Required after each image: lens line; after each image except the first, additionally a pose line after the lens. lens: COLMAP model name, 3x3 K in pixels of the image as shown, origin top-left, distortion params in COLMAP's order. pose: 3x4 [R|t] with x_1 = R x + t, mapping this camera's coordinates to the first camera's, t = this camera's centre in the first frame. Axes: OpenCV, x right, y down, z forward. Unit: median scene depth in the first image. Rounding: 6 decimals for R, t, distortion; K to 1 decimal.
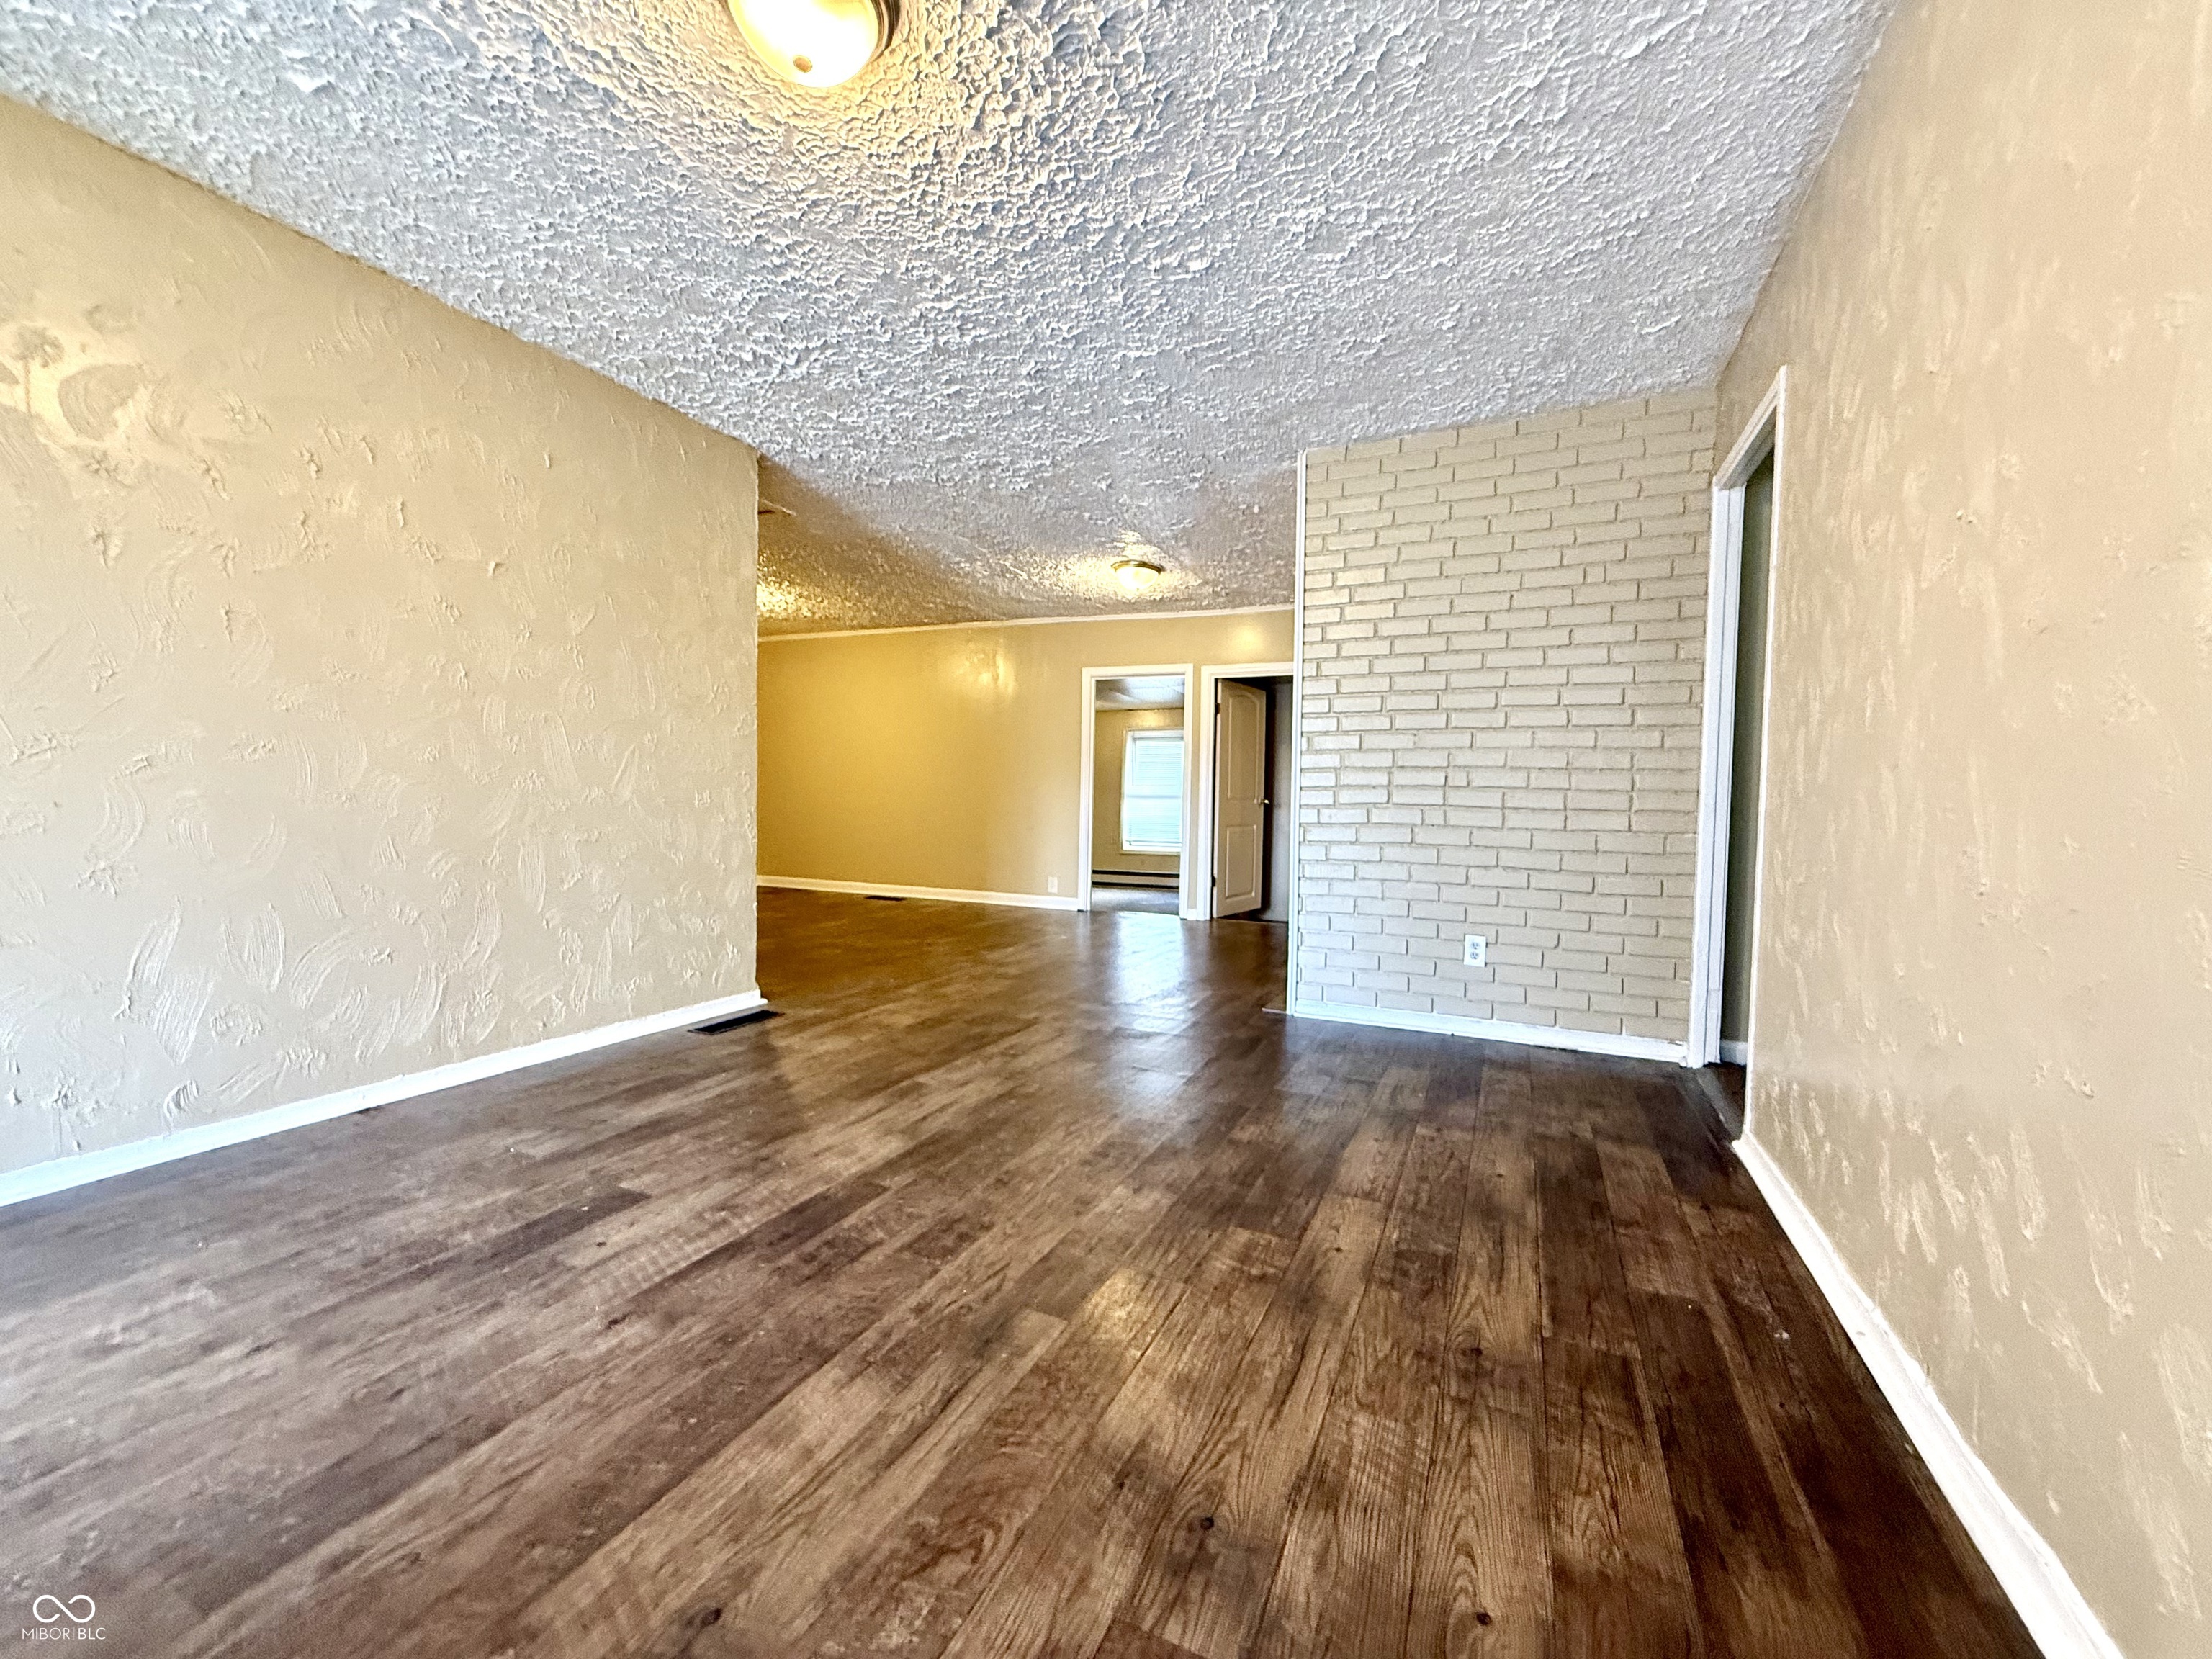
lens RADIAL K [[878.5, 0, 1104.3], [0, 878.5, 828.2], [0, 0, 1]] dist [0.001258, -0.000016]
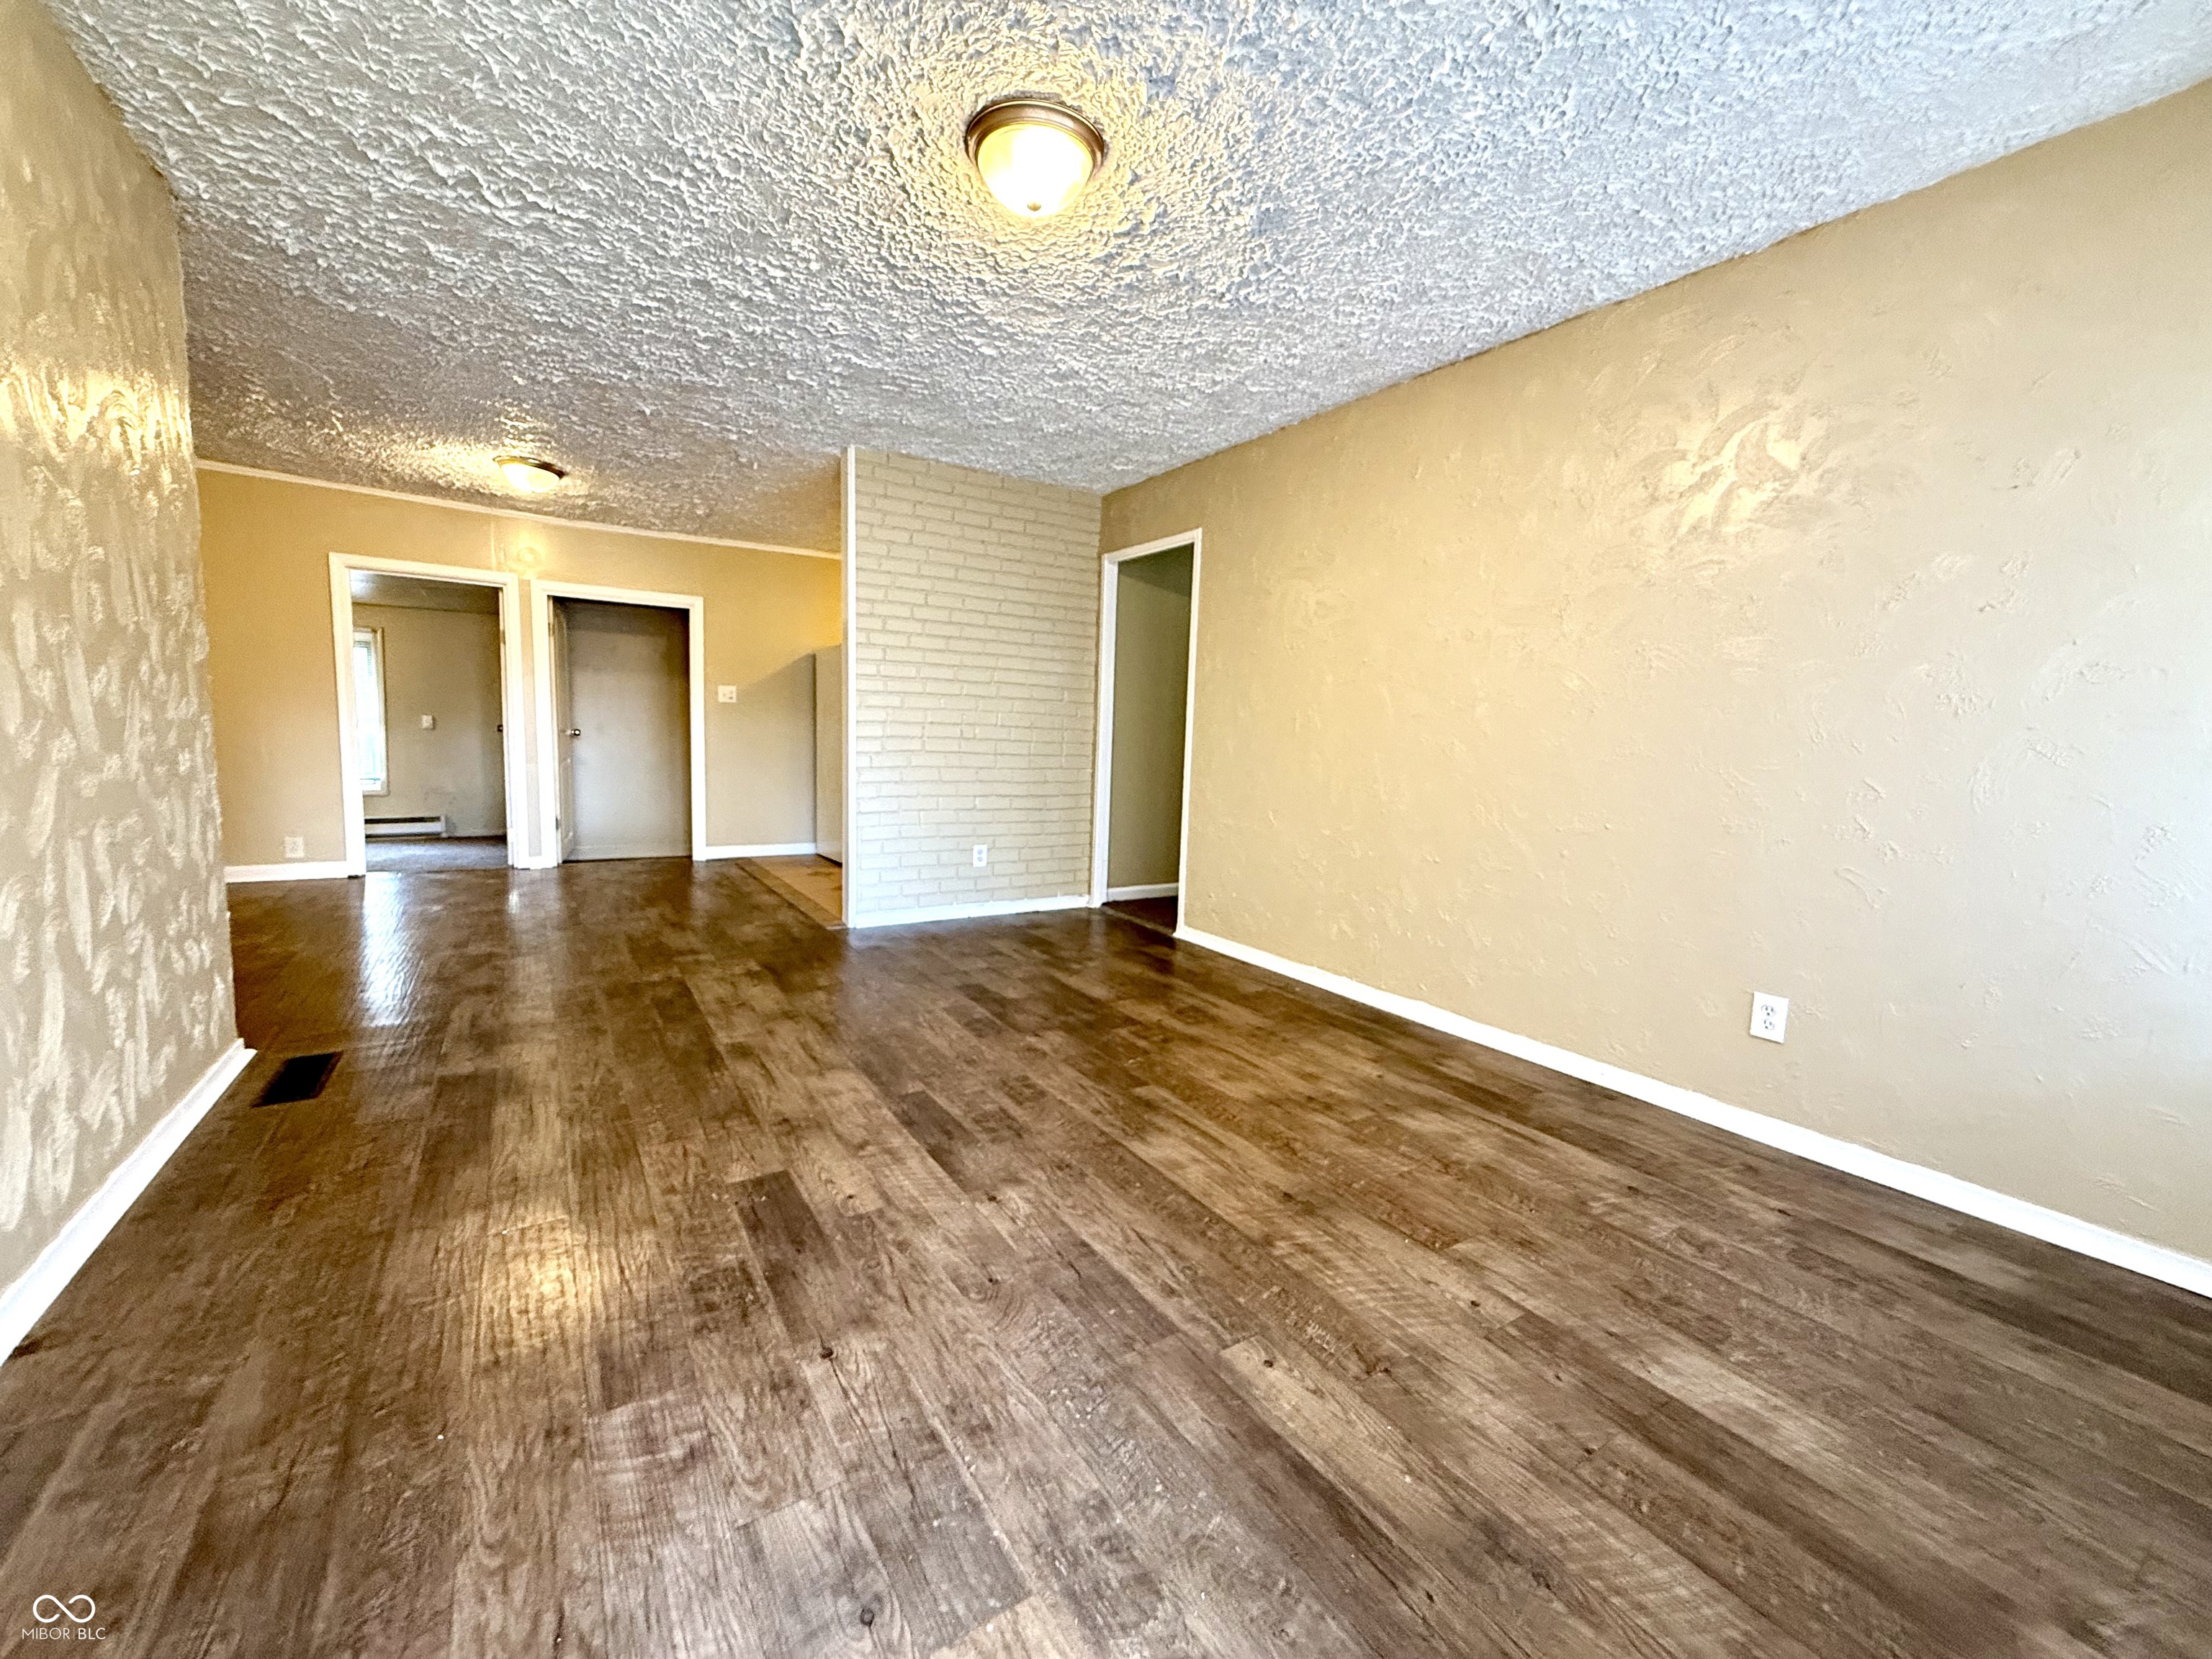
lens RADIAL K [[878.5, 0, 1101.8], [0, 878.5, 827.1], [0, 0, 1]] dist [0.001258, -0.000016]
pose [[0.530934, -0.089825, 0.842639, -1.285237], [0.005035, 0.994683, 0.102861, -0.096705], [-0.847398, -0.050370, 0.528564, 0.178118]]
